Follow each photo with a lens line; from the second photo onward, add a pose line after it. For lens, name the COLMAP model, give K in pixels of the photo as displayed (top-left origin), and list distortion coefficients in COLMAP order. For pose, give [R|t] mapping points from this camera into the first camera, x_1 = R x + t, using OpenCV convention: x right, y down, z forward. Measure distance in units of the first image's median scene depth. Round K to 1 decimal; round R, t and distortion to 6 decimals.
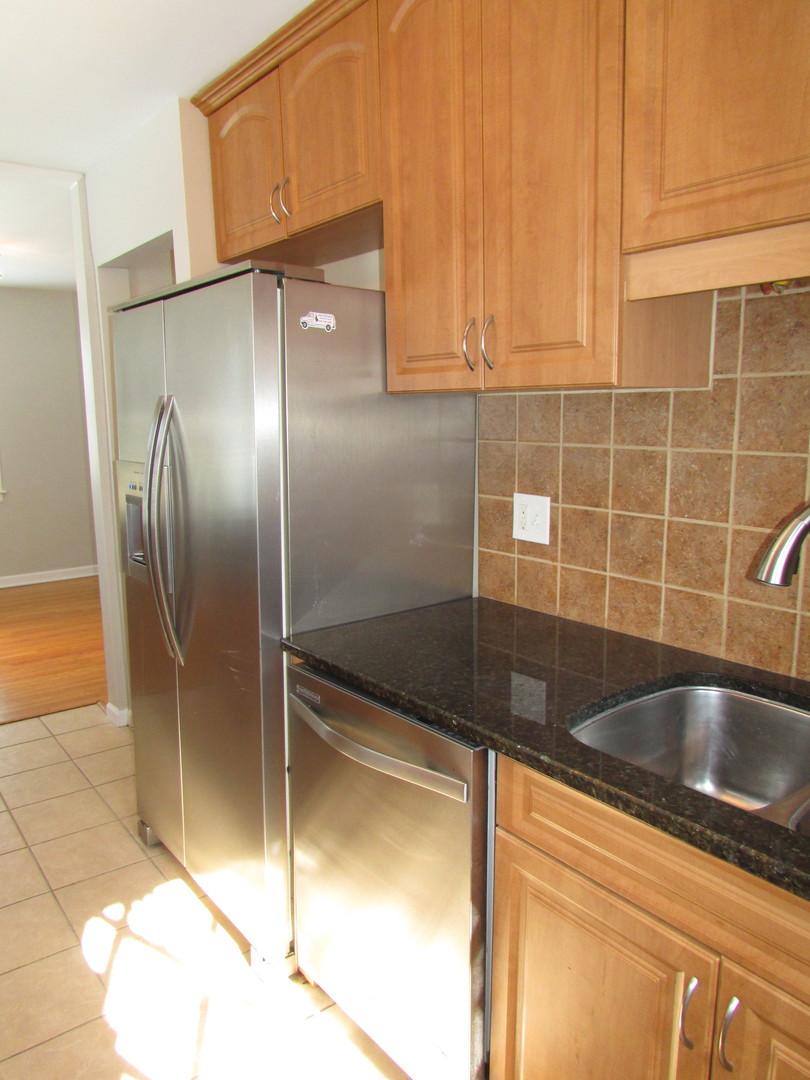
lens RADIAL K [[776.2, 0, 405.0], [0, 776.2, 540.0], [0, 0, 1]] dist [-0.007398, 0.003051]
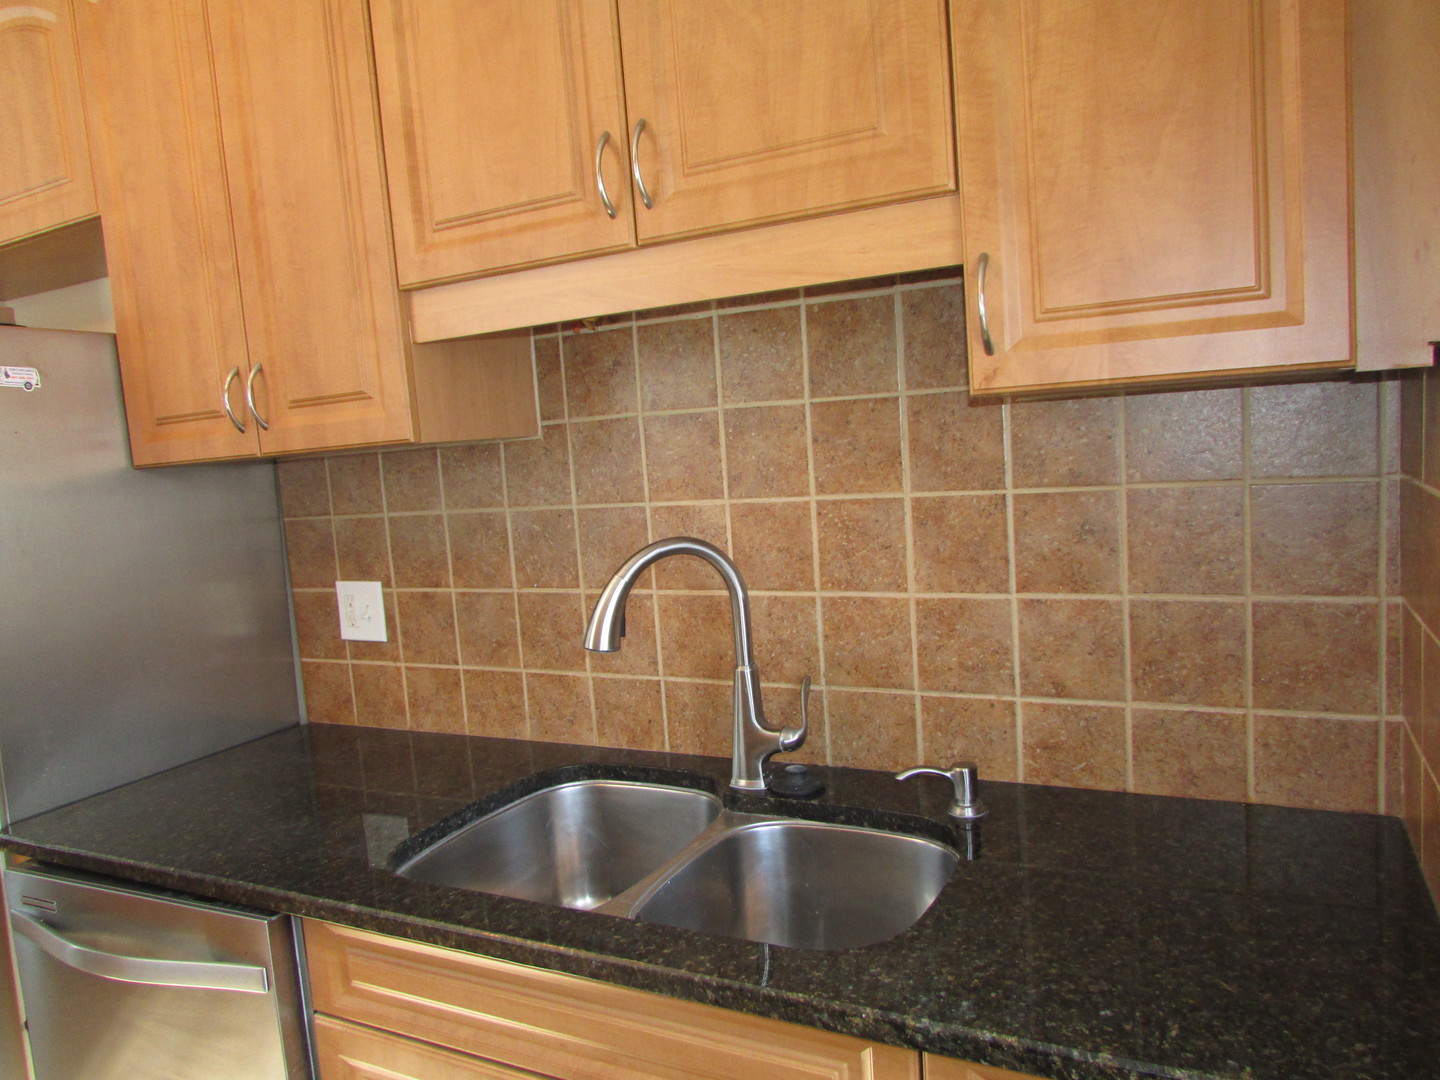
lens RADIAL K [[1042.0, 0, 717.8], [0, 1042.0, 533.3], [0, 0, 1]] dist [-0.007744, 0.002286]
pose [[0.913292, -0.099007, 0.395090, 0.102003], [0.135802, 0.988522, -0.066202, 0.015535], [-0.384001, 0.114116, 0.916254, -0.131639]]
